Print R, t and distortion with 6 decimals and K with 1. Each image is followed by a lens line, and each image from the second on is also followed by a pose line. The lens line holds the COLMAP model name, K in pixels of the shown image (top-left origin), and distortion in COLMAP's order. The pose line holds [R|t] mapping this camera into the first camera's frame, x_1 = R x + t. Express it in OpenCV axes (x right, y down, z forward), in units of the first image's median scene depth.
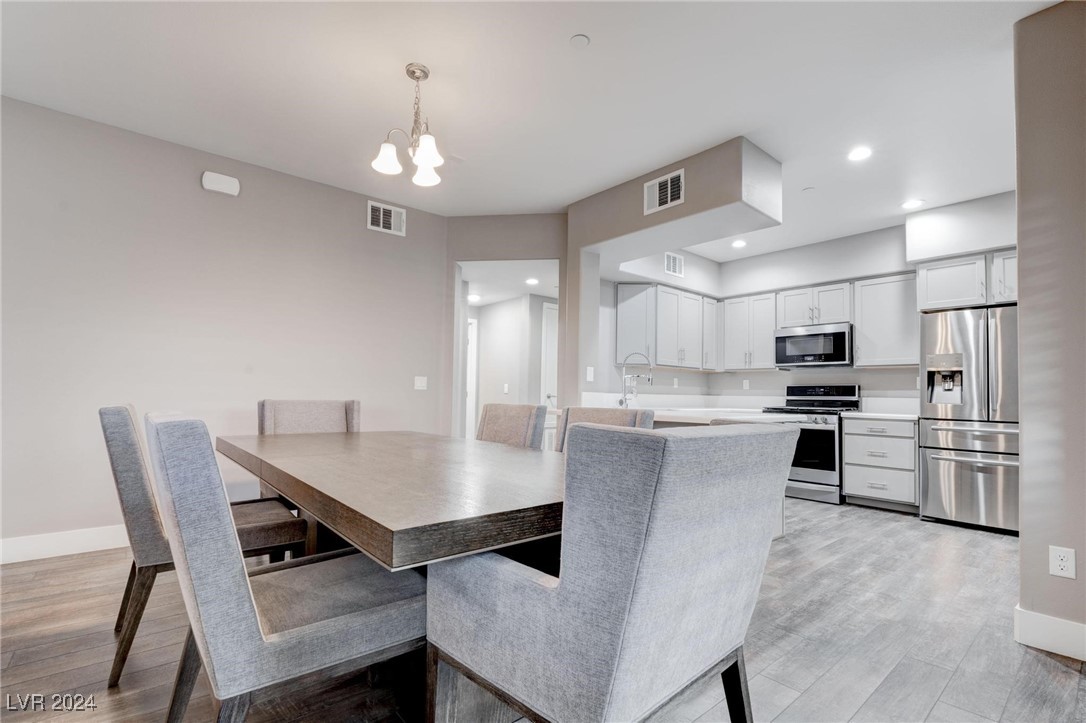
lens RADIAL K [[491.7, 0, 539.3], [0, 491.7, 380.9], [0, 0, 1]] dist [-0.012072, -0.000065]
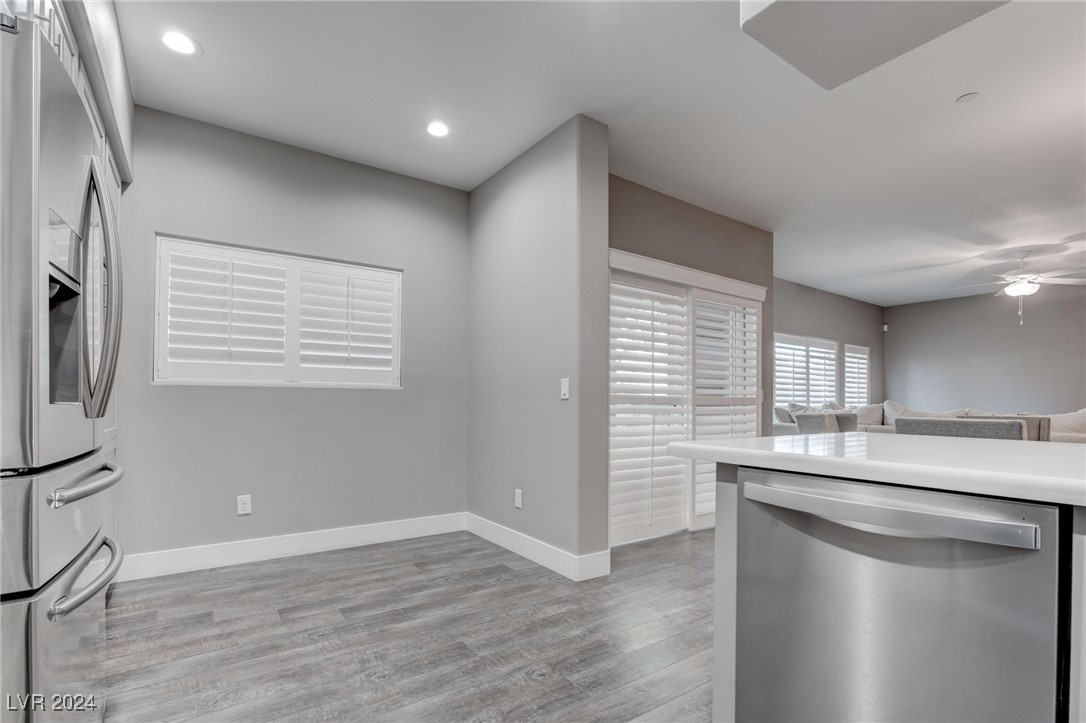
lens RADIAL K [[503.5, 0, 544.5], [0, 503.5, 401.2], [0, 0, 1]] dist [0.000362, 0.000279]
pose [[-0.996485, -0.022347, 0.080739, 0.541470], [-0.025361, 0.999012, -0.036501, 0.045892], [-0.079844, -0.038420, -0.996067, 1.269887]]
